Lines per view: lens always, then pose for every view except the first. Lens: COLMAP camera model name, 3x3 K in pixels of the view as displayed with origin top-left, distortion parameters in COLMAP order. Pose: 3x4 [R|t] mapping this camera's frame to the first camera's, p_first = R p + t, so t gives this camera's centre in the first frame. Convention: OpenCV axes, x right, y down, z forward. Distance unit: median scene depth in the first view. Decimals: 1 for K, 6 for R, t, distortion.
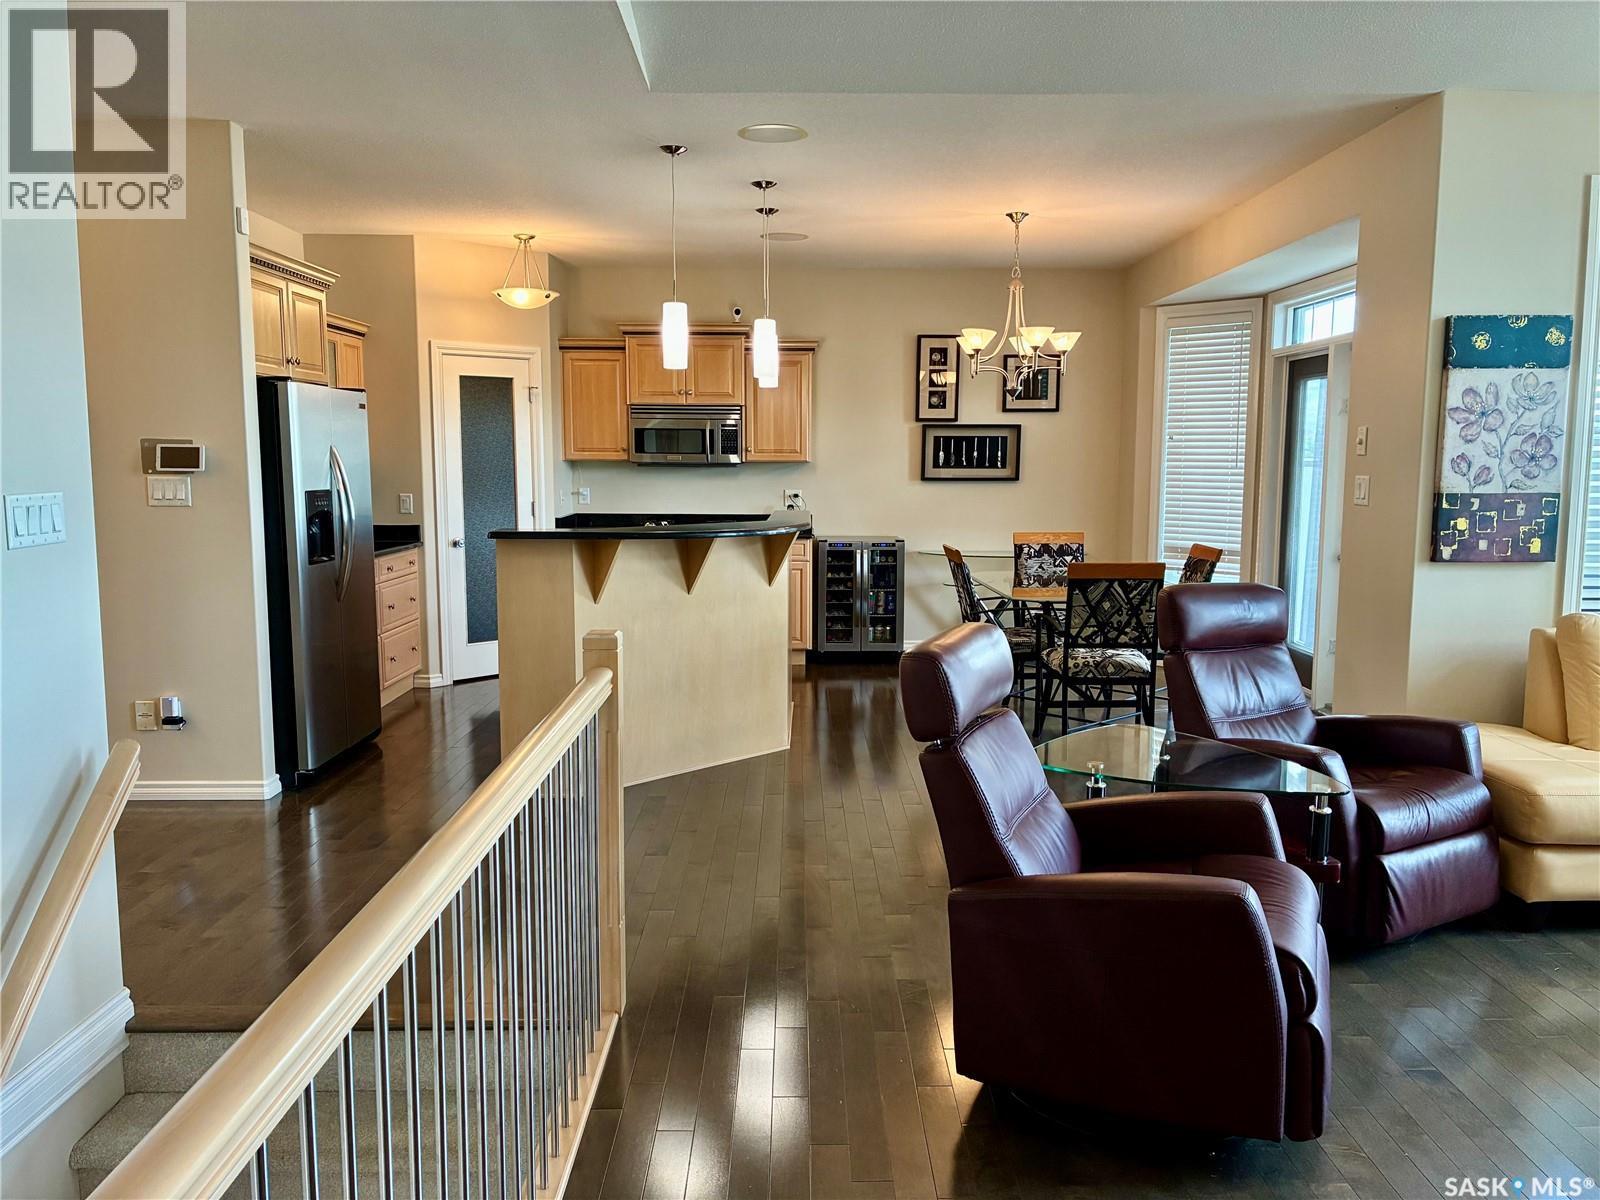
lens RADIAL K [[1186.3, 0, 798.3], [0, 1186.3, 611.4], [0, 0, 1]] dist [0.111352, -0.345960]
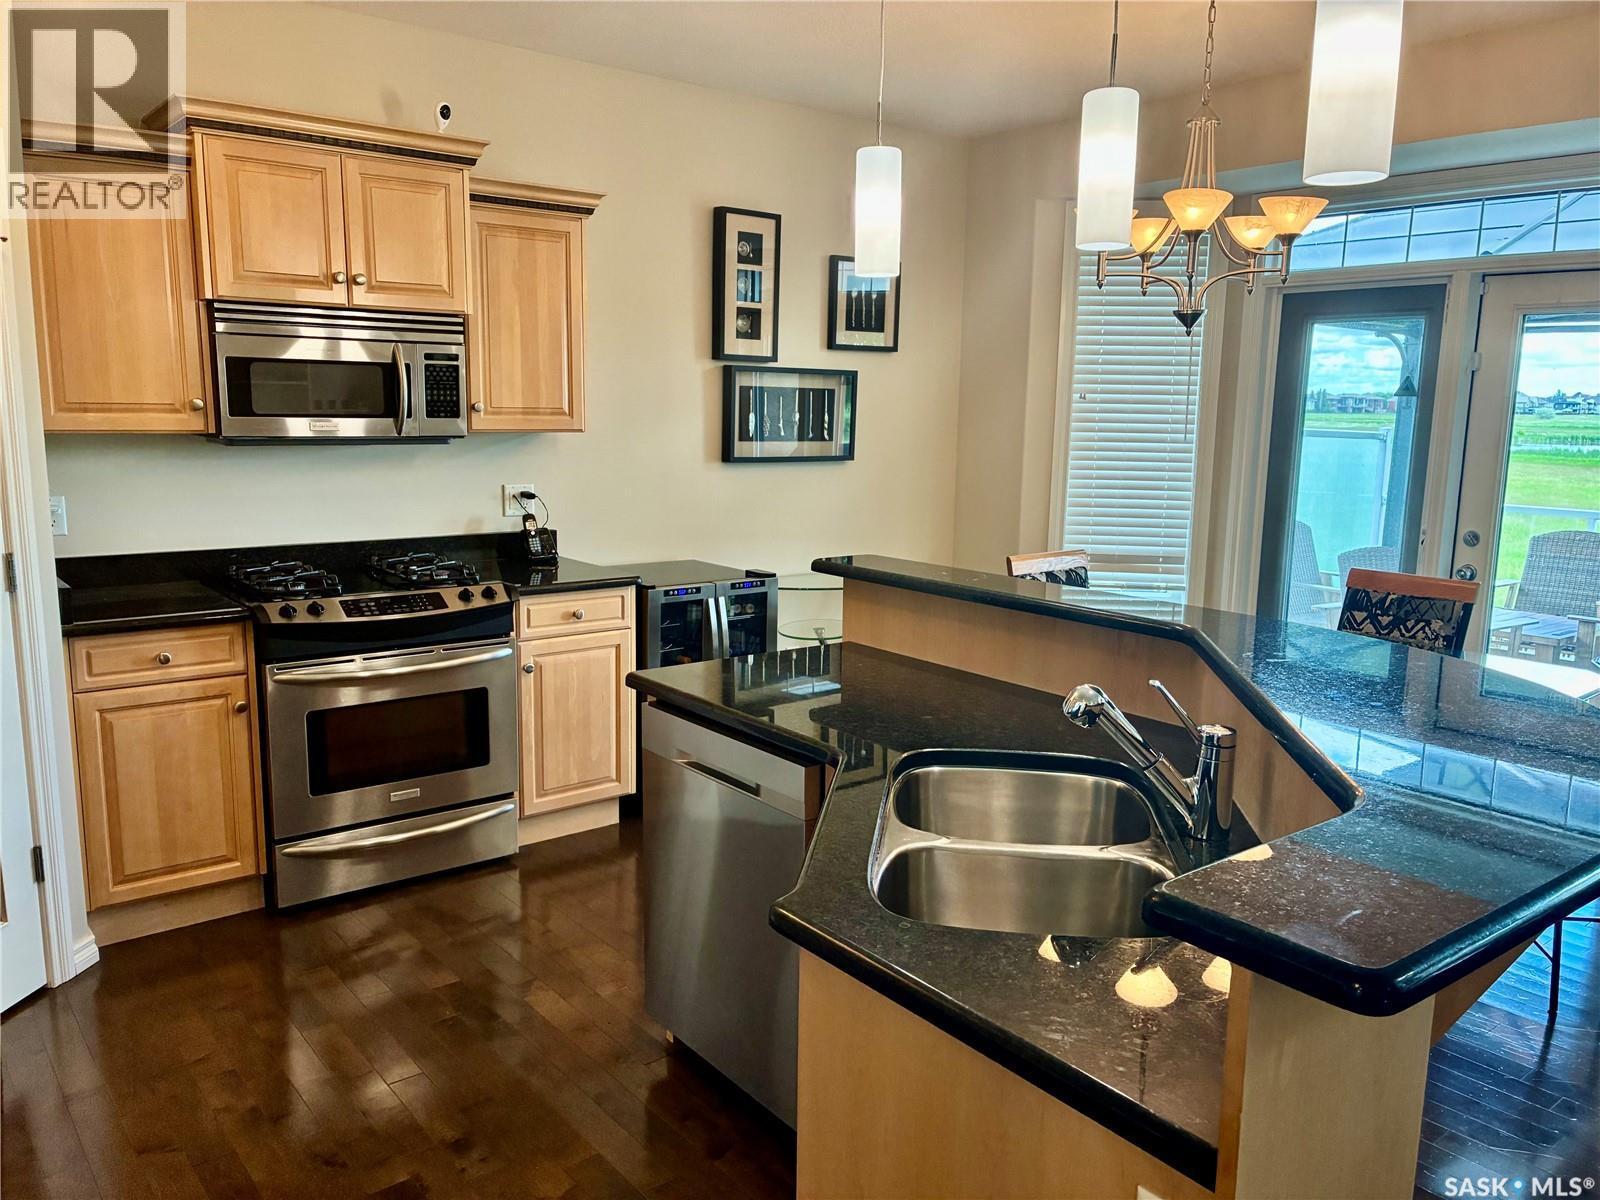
lens RADIAL K [[1186.3, 0, 798.3], [0, 1186.3, 611.4], [0, 0, 1]] dist [0.111352, -0.345960]
pose [[0.785089, -0.097859, 0.611604, -0.244084], [0.067179, 0.995068, 0.072980, -0.080748], [-0.615729, -0.016208, 0.787791, 0.538531]]
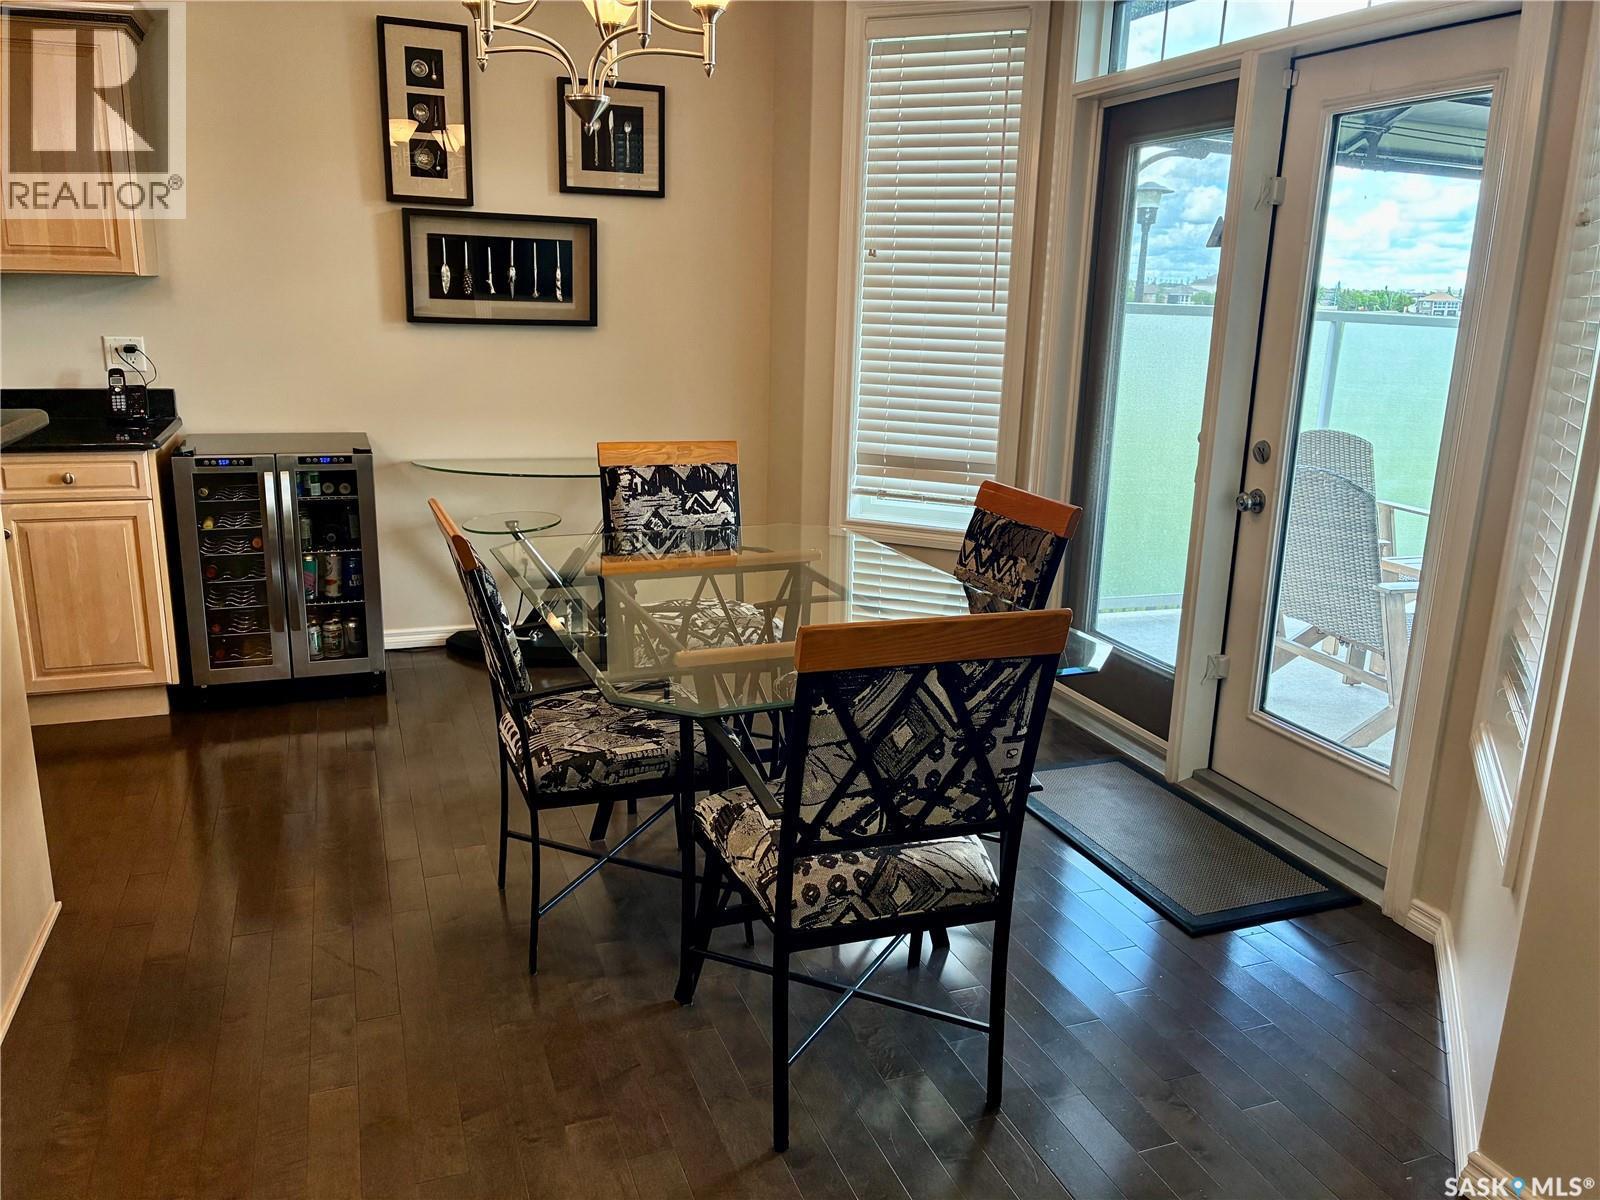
lens RADIAL K [[1212.6, 0, 809.3], [0, 1212.6, 601.8], [0, 0, 1]] dist [0.015834, -0.003893]
pose [[0.933775, -0.064657, 0.351972, 0.076479], [0.019447, 0.991257, 0.130502, -0.058360], [-0.357332, -0.115015, 0.926868, 0.461077]]
